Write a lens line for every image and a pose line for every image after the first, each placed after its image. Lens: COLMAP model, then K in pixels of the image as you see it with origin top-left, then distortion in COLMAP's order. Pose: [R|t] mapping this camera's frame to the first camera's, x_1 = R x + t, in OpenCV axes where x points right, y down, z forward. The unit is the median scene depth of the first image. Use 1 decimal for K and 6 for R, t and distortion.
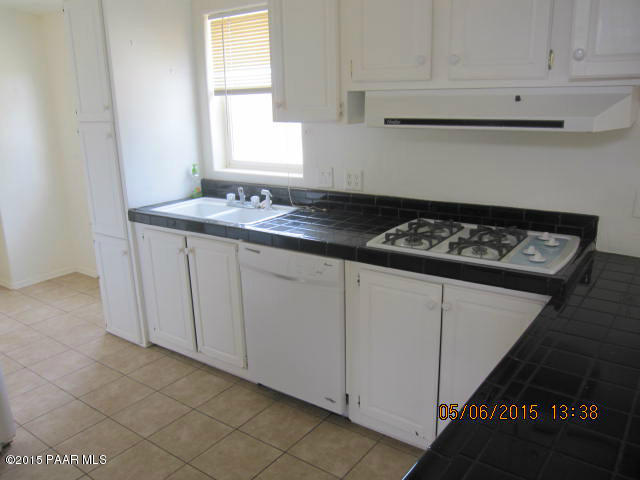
lens RADIAL K [[533.6, 0, 320.0], [0, 533.6, 240.0], [0, 0, 1]] dist [-0.050578, -0.002270]
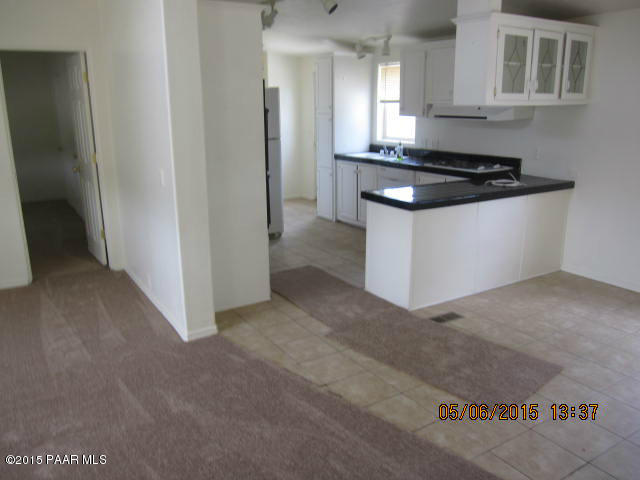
lens RADIAL K [[533.6, 0, 320.0], [0, 533.6, 240.0], [0, 0, 1]] dist [-0.050578, -0.002270]
pose [[0.930591, 0.109191, -0.349397, 0.390156], [-0.110152, 0.993766, 0.017184, 0.264027], [0.349095, 0.022495, 0.936817, -1.075071]]
